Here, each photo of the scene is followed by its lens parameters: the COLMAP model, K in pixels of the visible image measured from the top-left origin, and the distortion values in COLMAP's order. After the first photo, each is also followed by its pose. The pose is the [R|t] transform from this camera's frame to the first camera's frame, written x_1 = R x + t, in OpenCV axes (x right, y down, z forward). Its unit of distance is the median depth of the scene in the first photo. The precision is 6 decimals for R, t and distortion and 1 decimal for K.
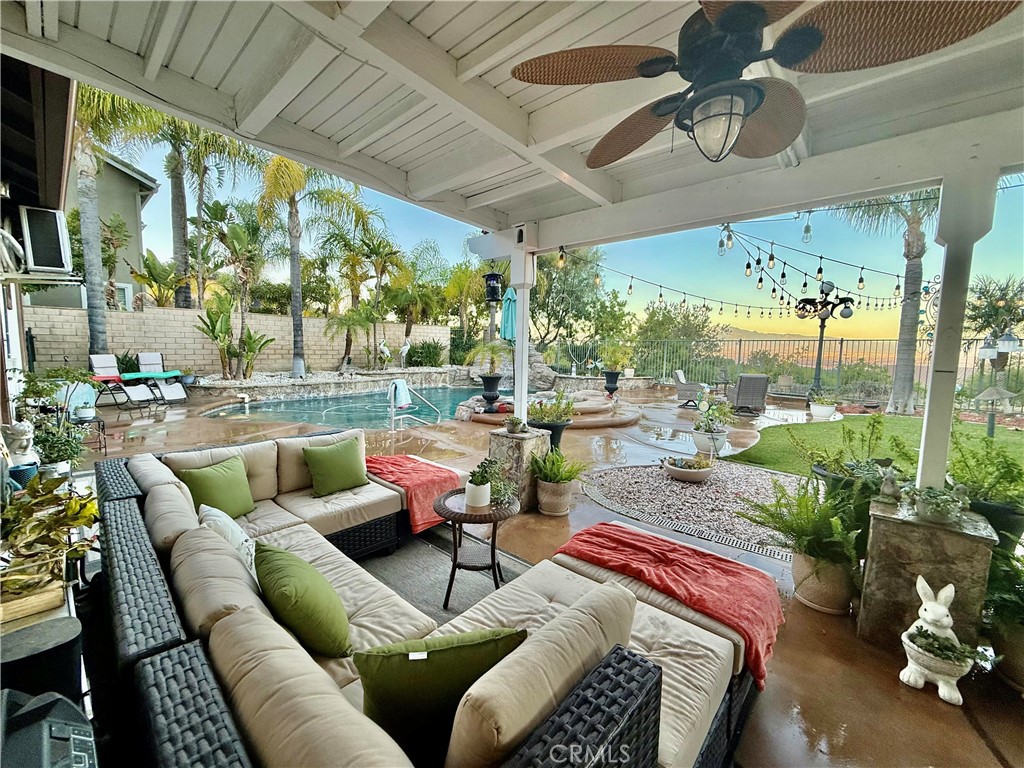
lens RADIAL K [[407.1, 0, 510.8], [0, 407.1, 384.9], [0, 0, 1]] dist [0.001823, -0.000143]
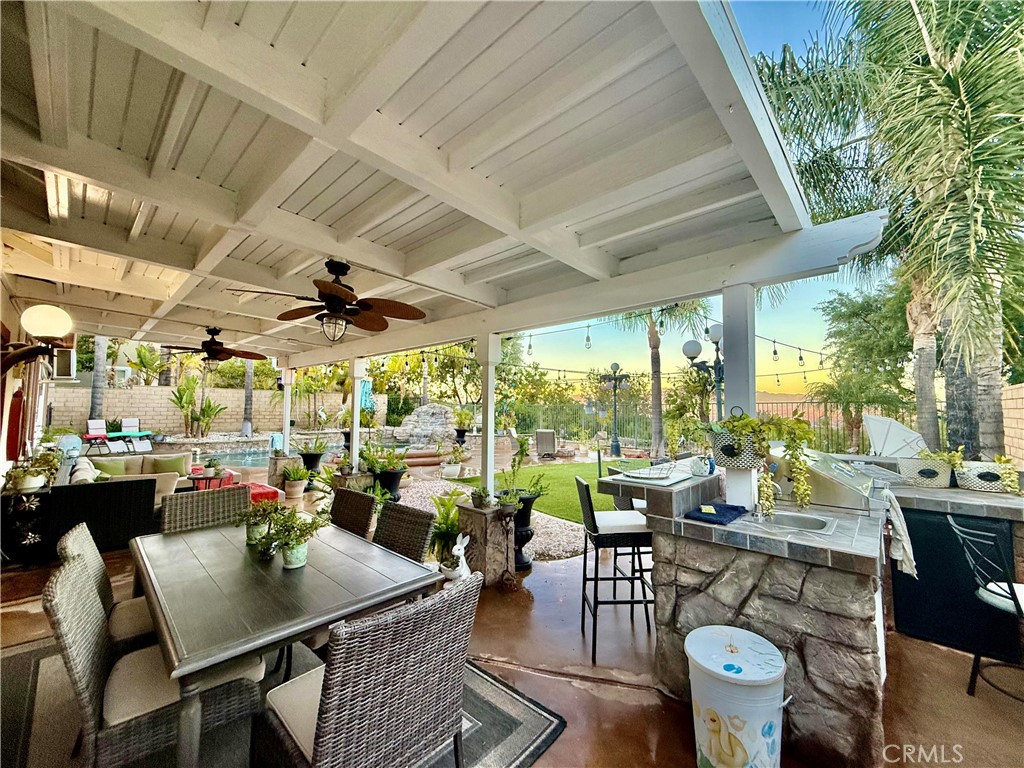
lens RADIAL K [[407.1, 0, 511.2], [0, 407.1, 385.6], [0, 0, 1]] dist [0.001823, -0.000143]
pose [[0.999775, -0.010594, -0.018399, 0.320771], [0.007684, 0.988414, -0.151585, 0.023191], [0.019792, 0.151410, 0.988273, -0.270639]]
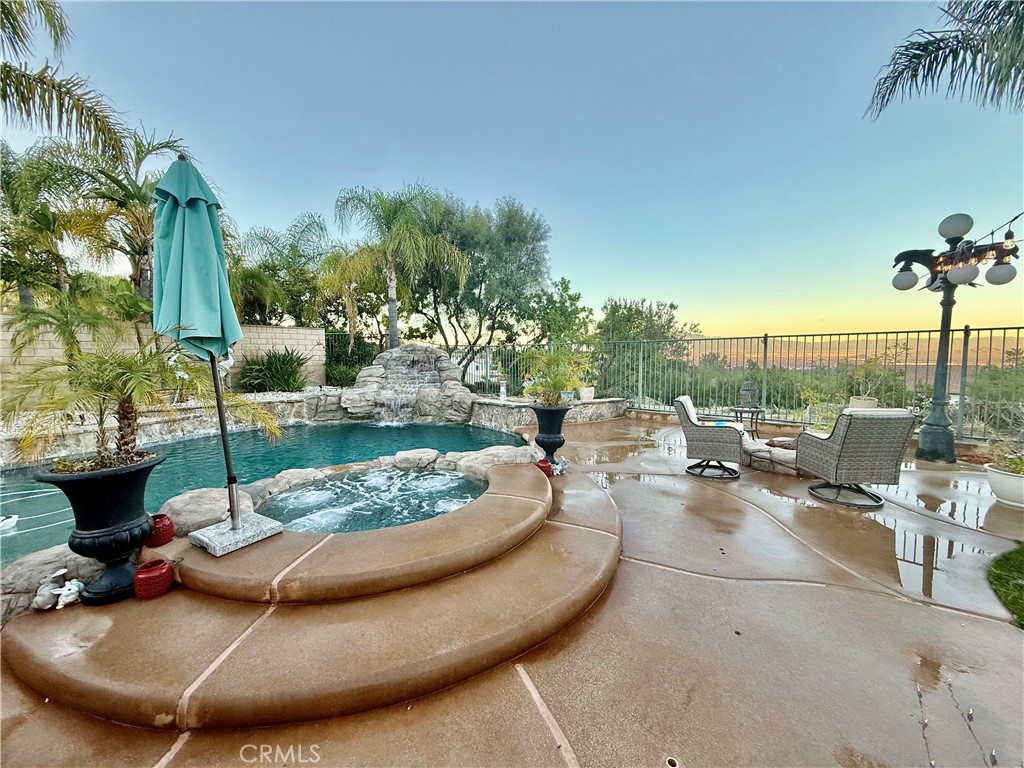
lens RADIAL K [[407.1, 0, 509.8], [0, 407.1, 385.2], [0, 0, 1]] dist [0.001823, -0.000143]
pose [[0.995012, -0.033596, 0.093923, 0.116158], [0.035407, 0.999217, -0.017684, -0.036684], [-0.093255, 0.020921, 0.995422, 0.392733]]
